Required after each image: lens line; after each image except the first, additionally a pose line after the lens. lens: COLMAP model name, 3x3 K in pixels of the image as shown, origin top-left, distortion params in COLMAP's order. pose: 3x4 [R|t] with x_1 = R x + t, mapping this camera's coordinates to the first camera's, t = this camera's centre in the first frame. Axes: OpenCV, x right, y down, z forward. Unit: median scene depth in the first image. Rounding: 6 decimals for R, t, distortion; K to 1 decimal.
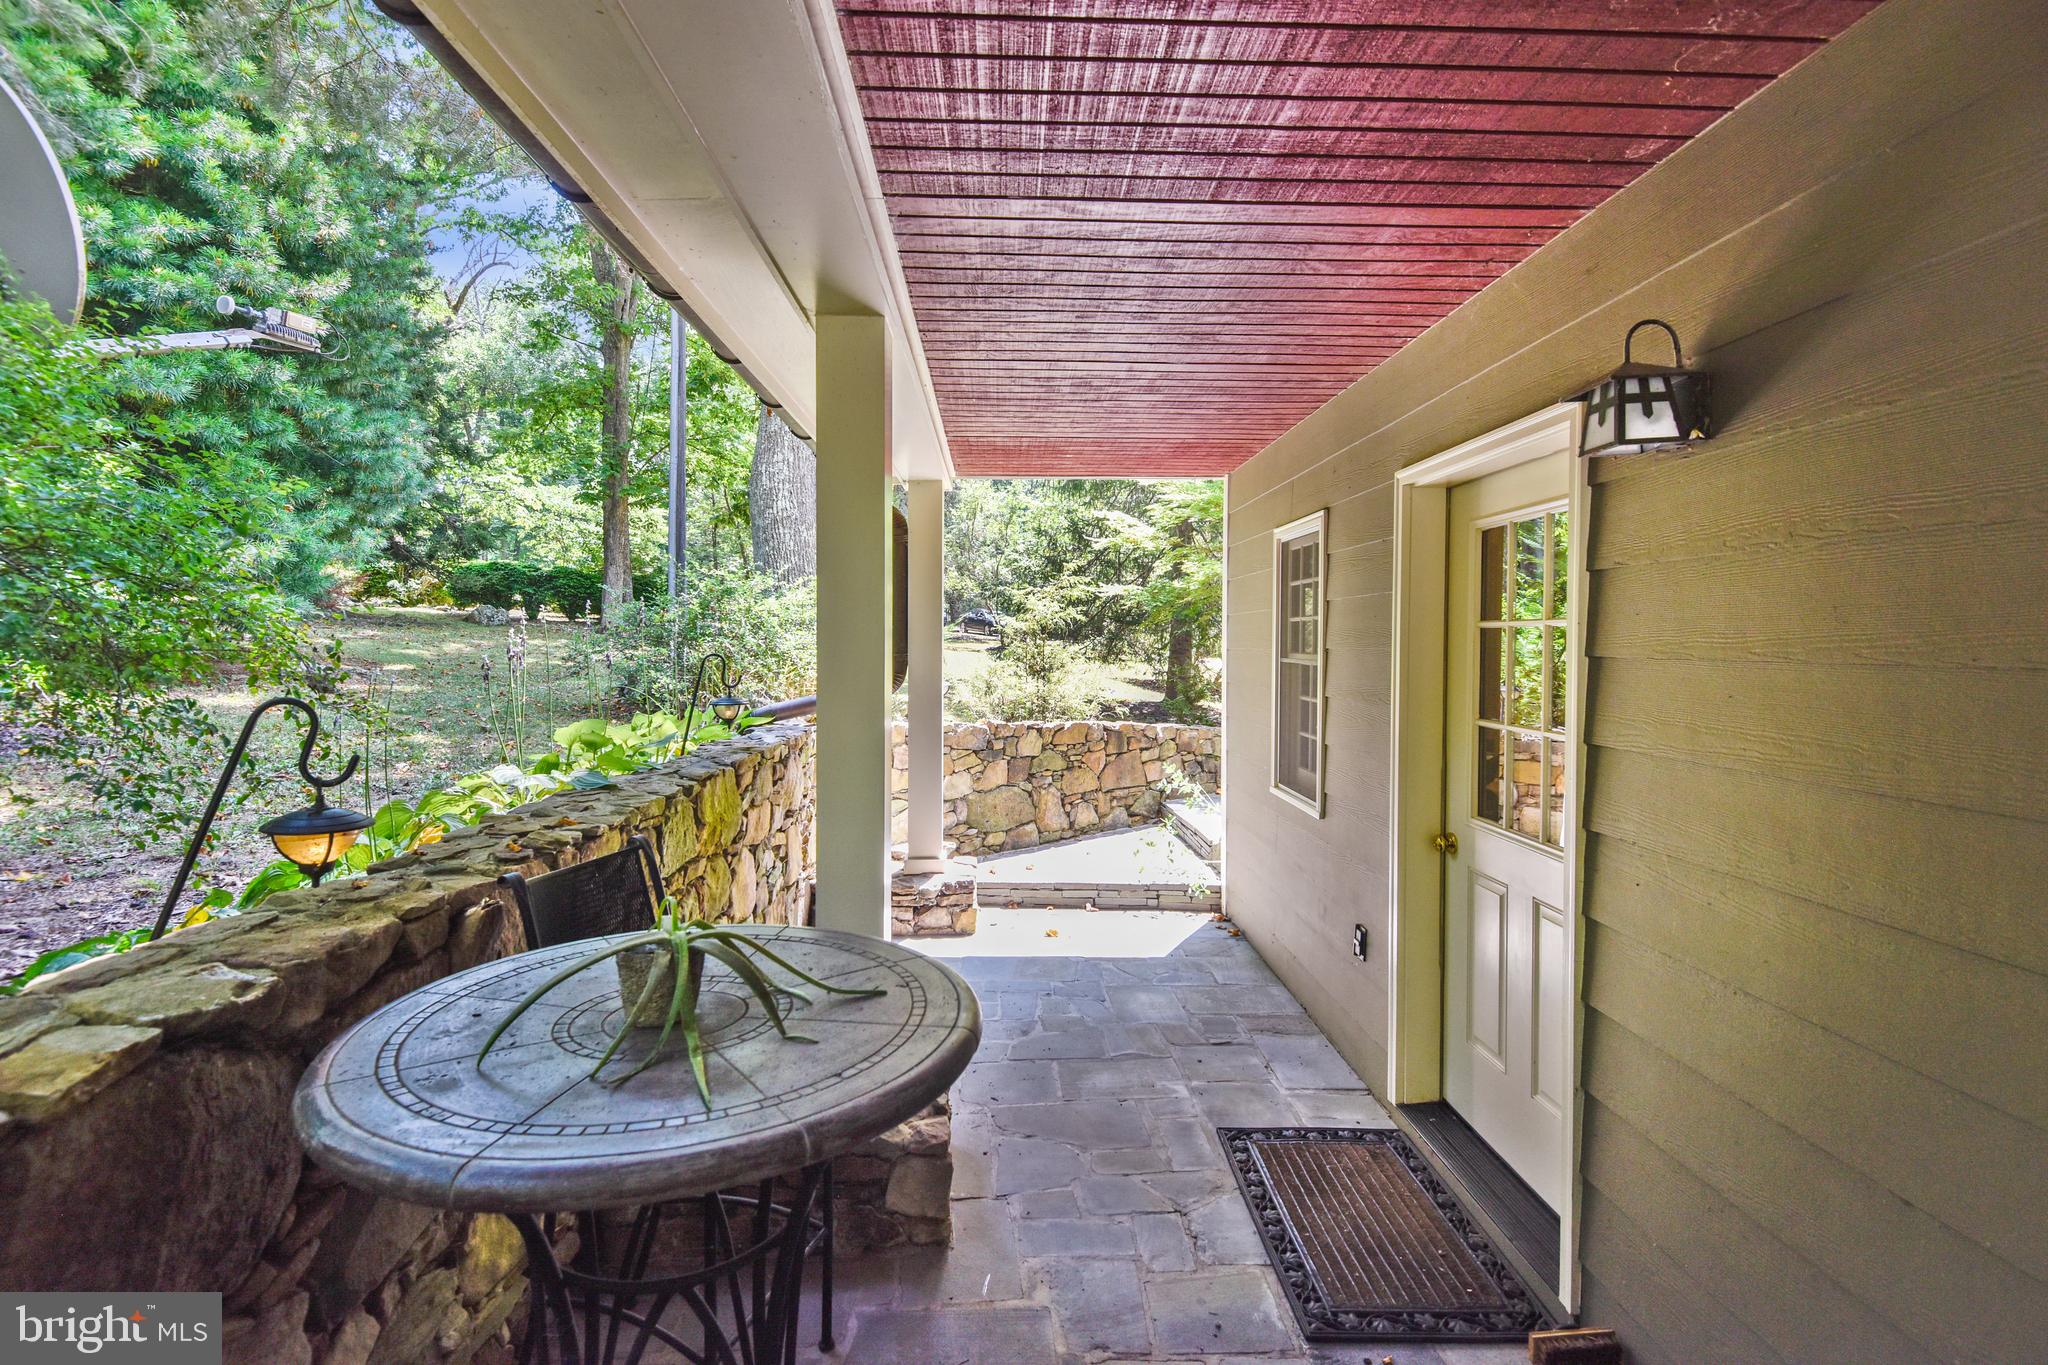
lens RADIAL K [[934.6, 0, 1028.4], [0, 934.6, 626.4], [0, 0, 1]] dist [0.009000, -0.003535]
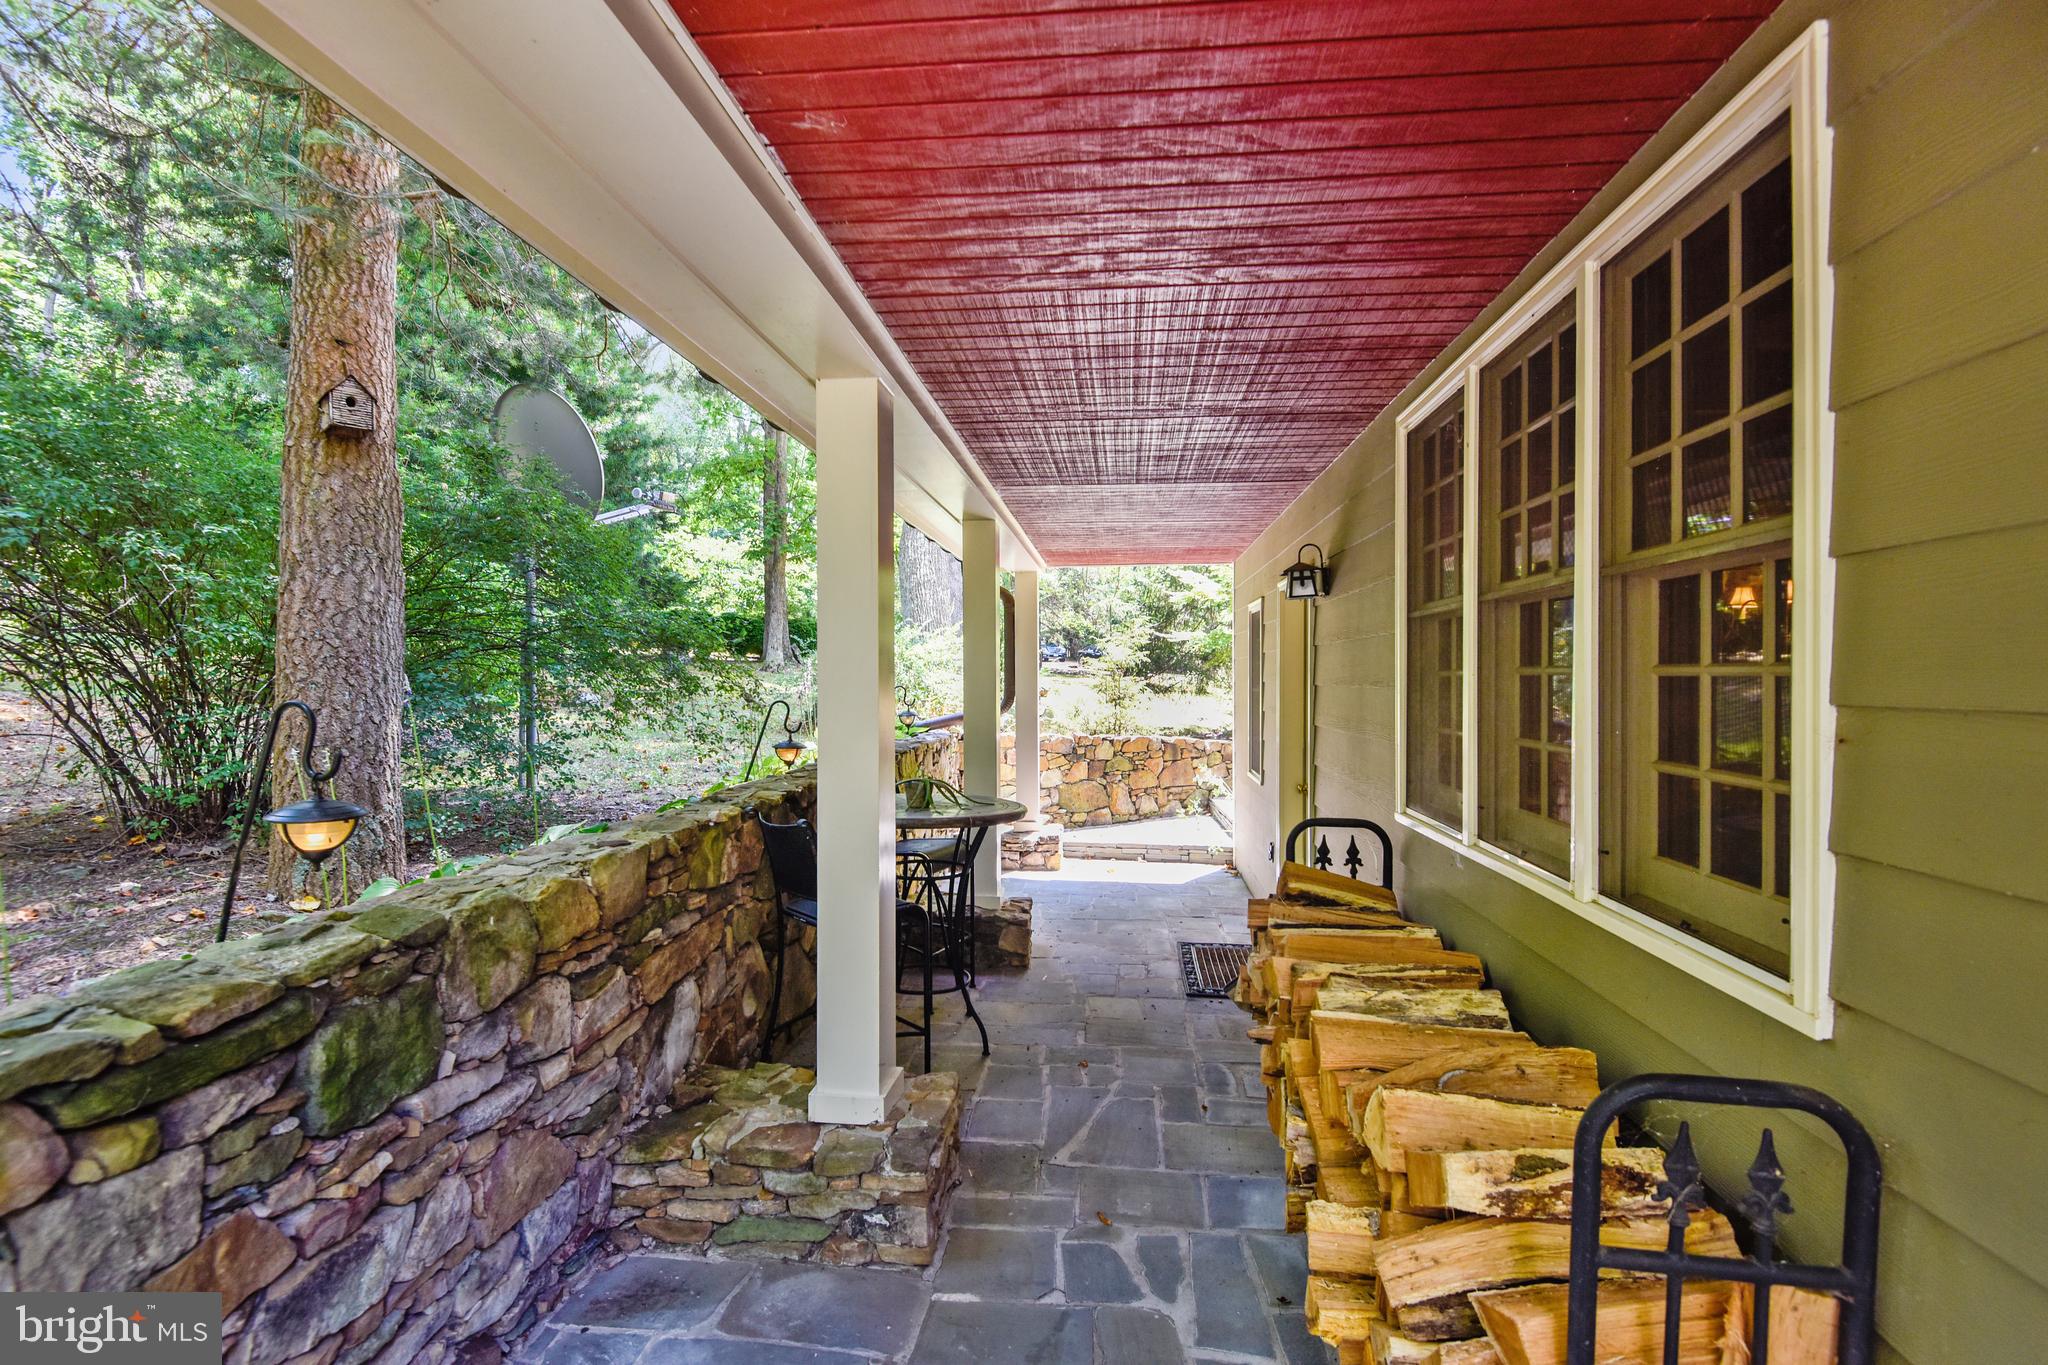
lens RADIAL K [[934.6, 0, 1023.7], [0, 934.6, 681.9], [0, 0, 1]] dist [0.009000, -0.003535]
pose [[0.990958, -0.002105, -0.134153, 0.070554], [0.005079, 0.999749, 0.021826, -0.008318], [0.134073, -0.022310, 0.990720, -0.400078]]
